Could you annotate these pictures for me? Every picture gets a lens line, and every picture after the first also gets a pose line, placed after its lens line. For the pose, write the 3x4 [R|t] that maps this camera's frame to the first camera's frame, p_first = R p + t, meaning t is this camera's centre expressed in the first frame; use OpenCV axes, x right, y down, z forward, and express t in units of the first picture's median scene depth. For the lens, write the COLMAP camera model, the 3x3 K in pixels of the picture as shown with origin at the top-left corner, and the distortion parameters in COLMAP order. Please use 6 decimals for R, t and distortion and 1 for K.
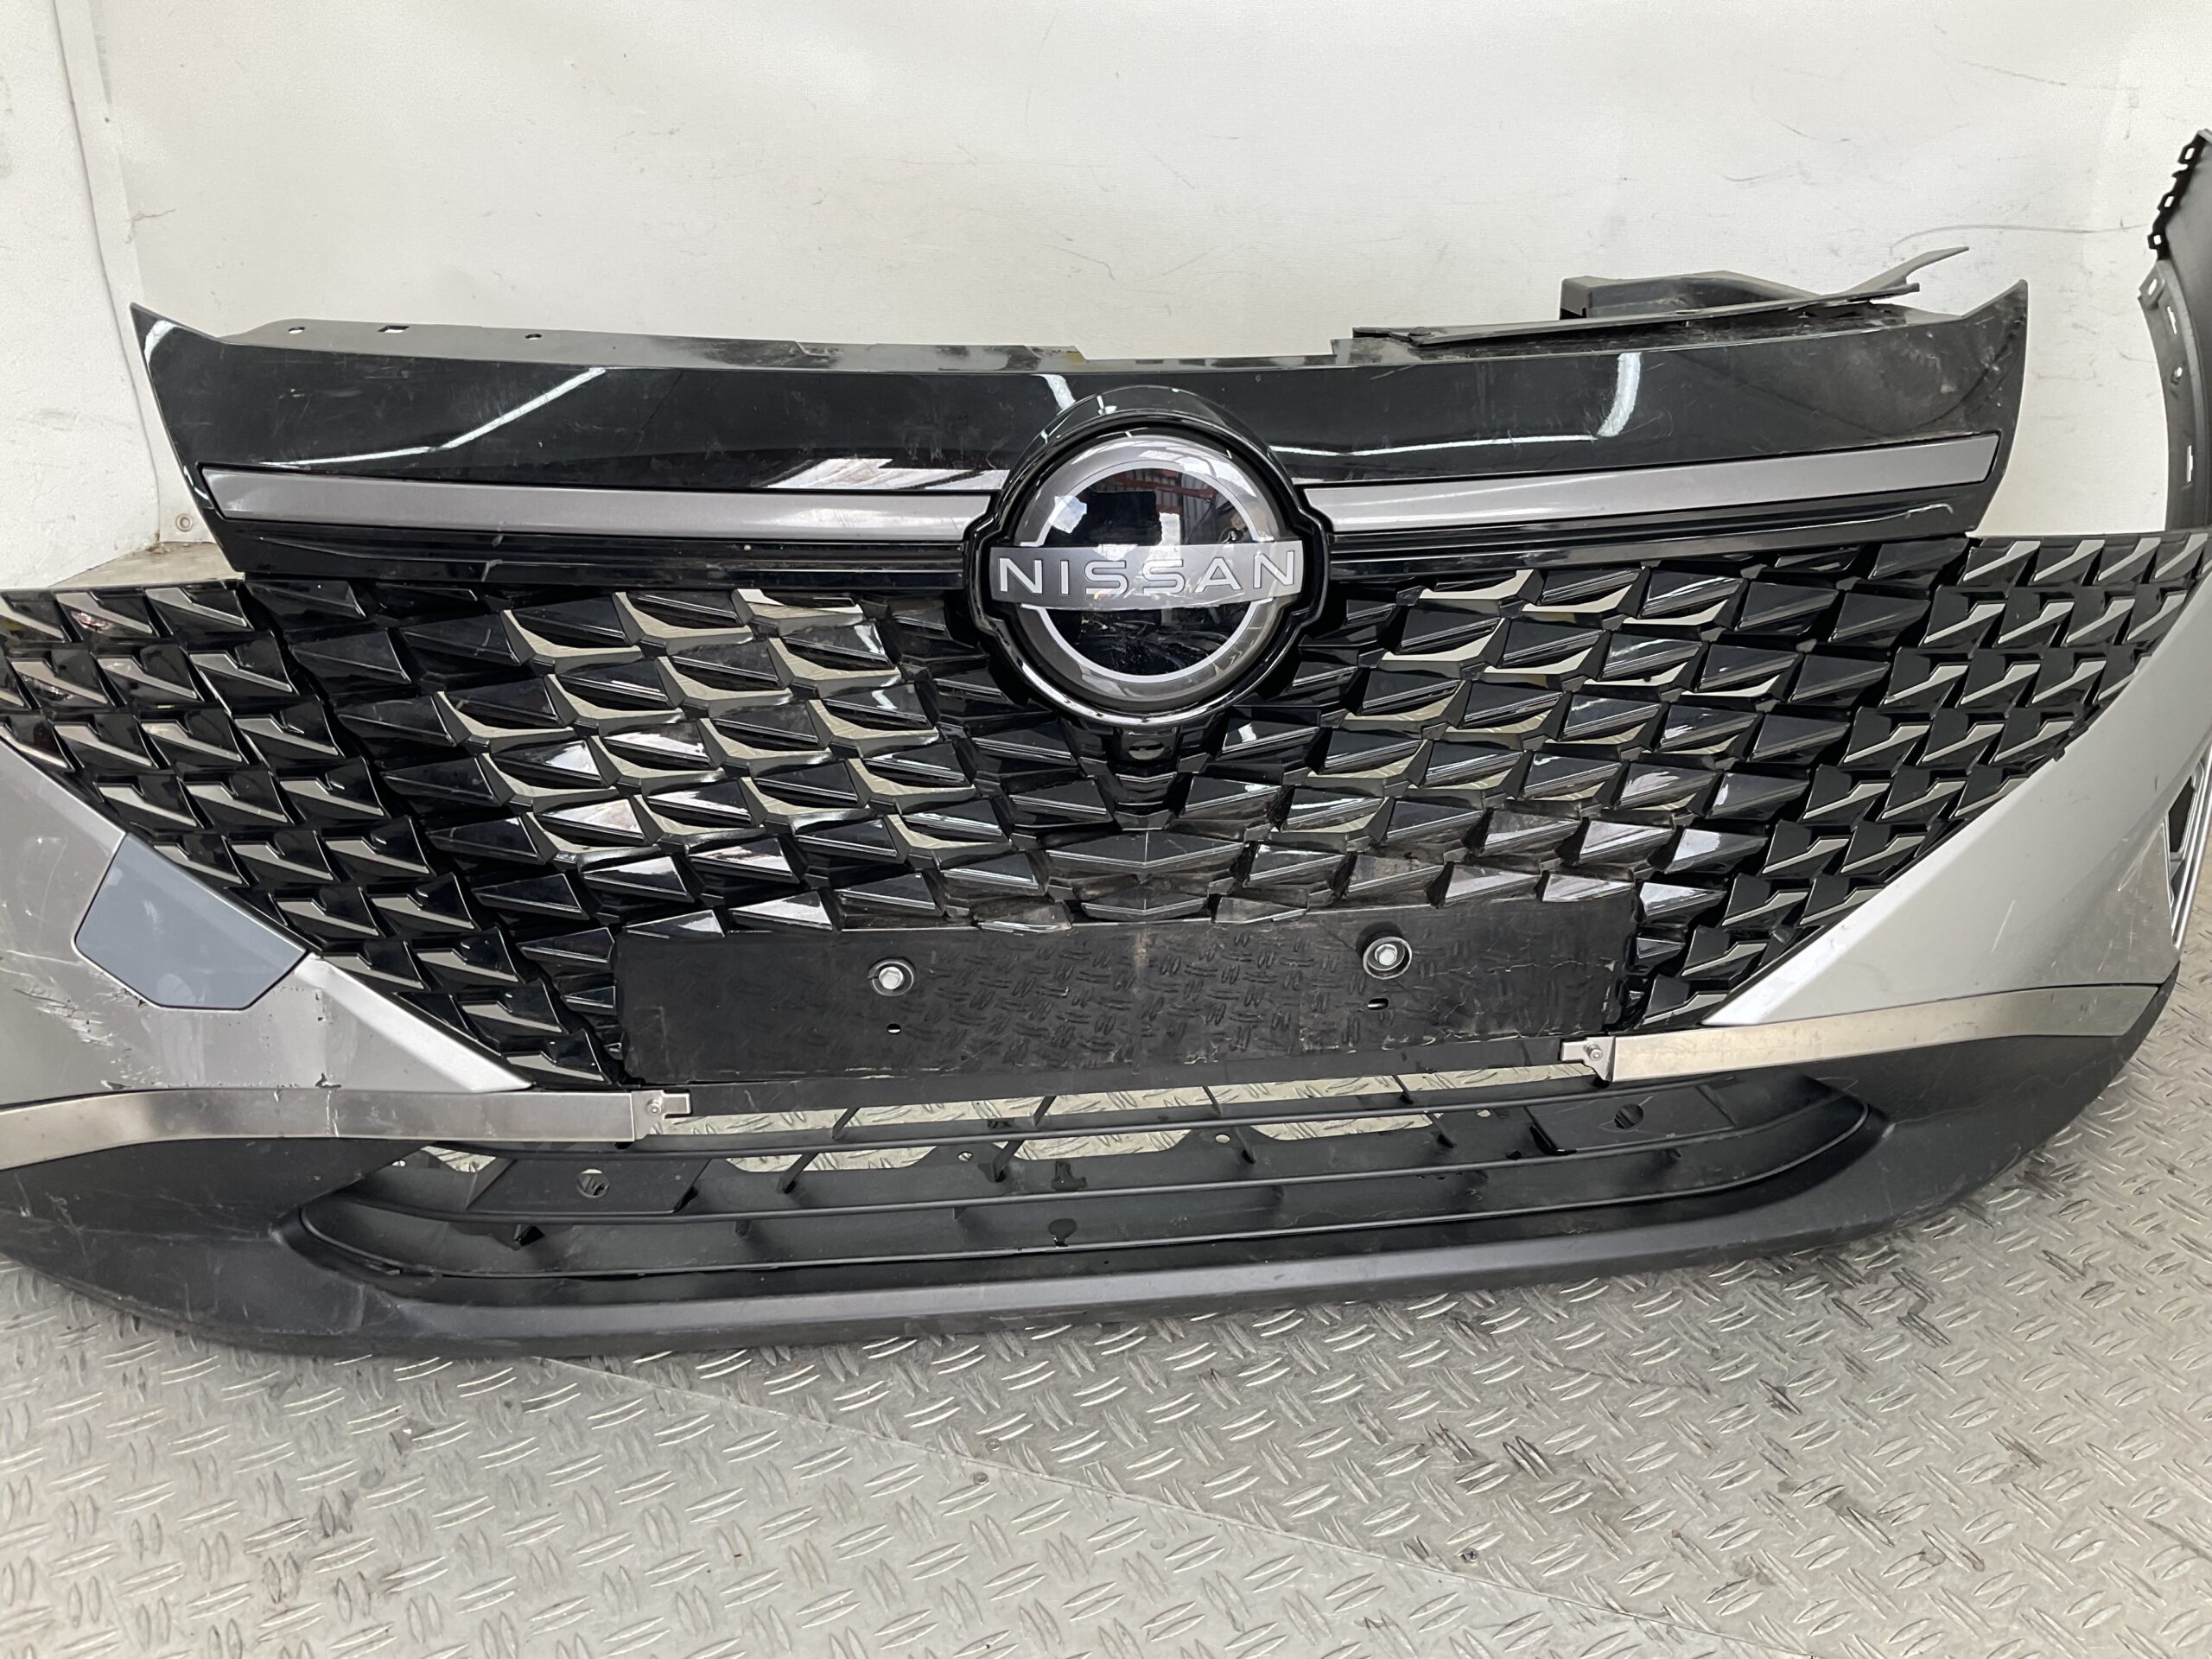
lens RADIAL K [[1831.4, 0, 1093.9], [0, 1831.4, 822.0], [0, 0, 1]] dist [0.060079, -0.113146]
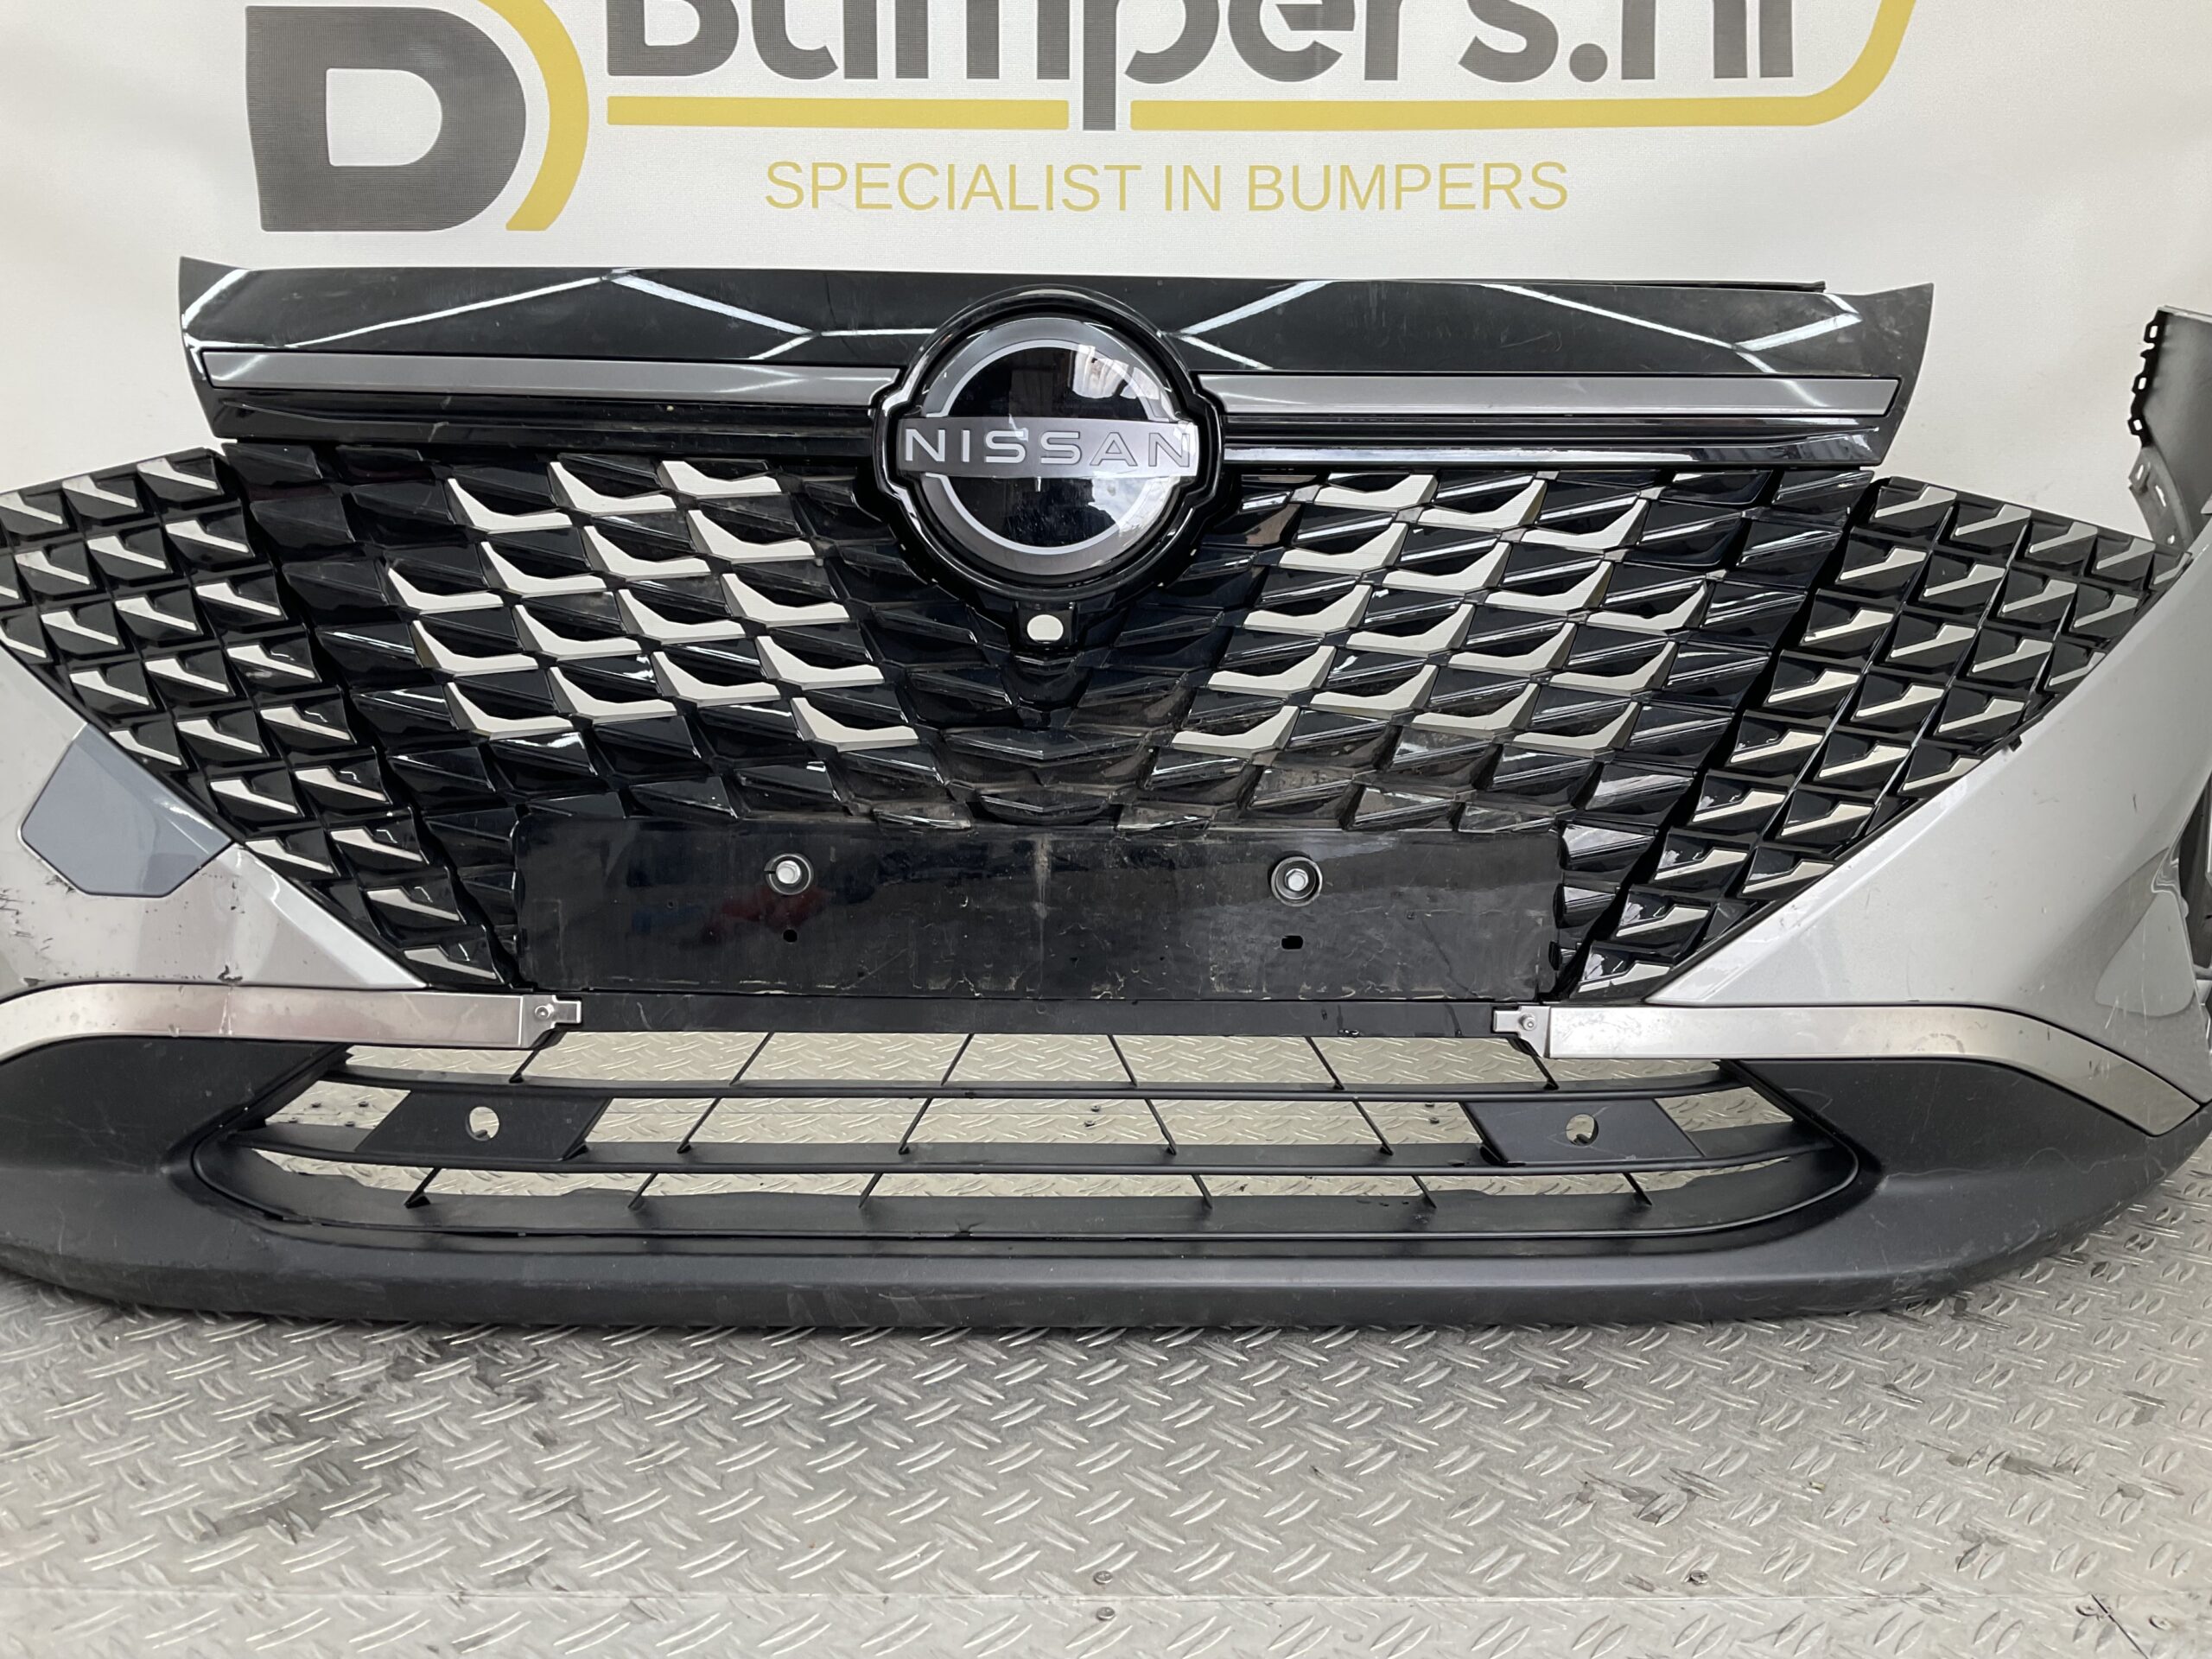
lens RADIAL K [[1831.4, 0, 1100.5], [0, 1831.4, 816.6], [0, 0, 1]] dist [0.060079, -0.113146]
pose [[0.954975, -0.049026, 0.292608, -0.278858], [0.128995, 0.956765, -0.260693, 0.239821], [-0.267176, 0.286701, 0.920011, 0.187435]]
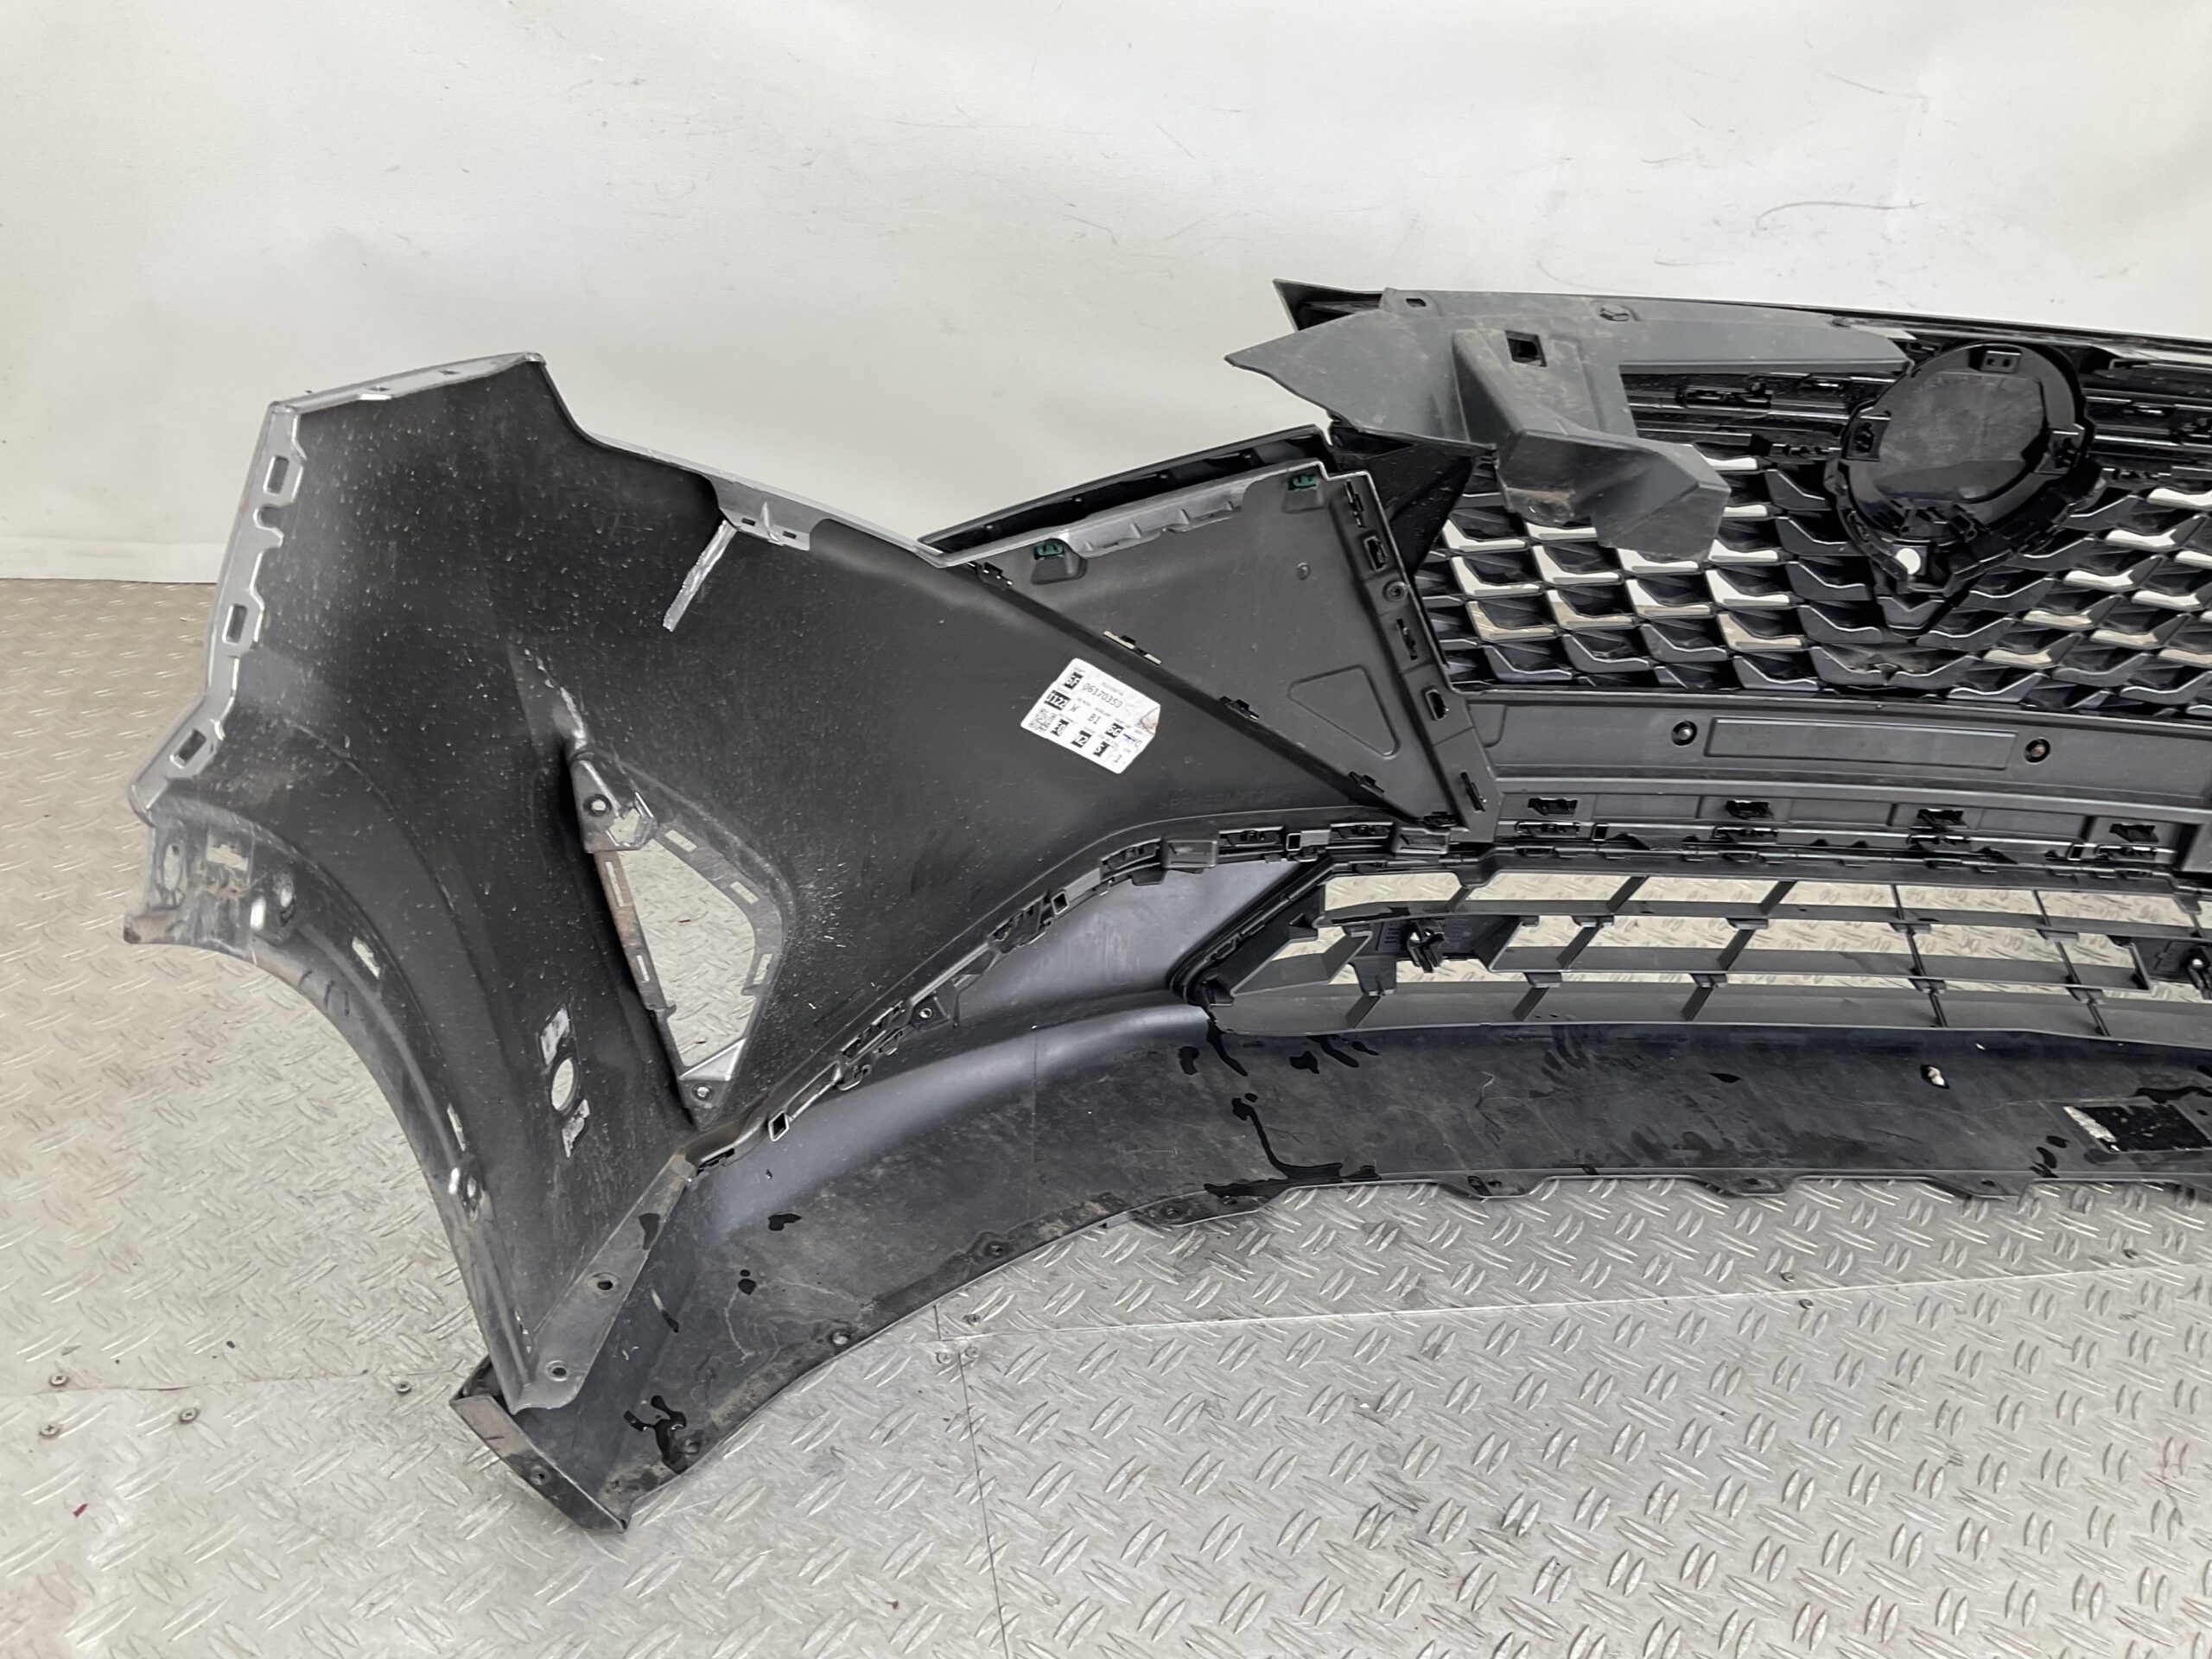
lens RADIAL K [[1831.4, 0, 1090.5], [0, 1831.4, 830.5], [0, 0, 1]] dist [0.060079, -0.113146]
pose [[0.884974, -0.142477, 0.443308, -0.953850], [0.124892, 0.989783, 0.068791, -0.080185], [-0.448580, -0.005513, 0.893726, 0.157648]]
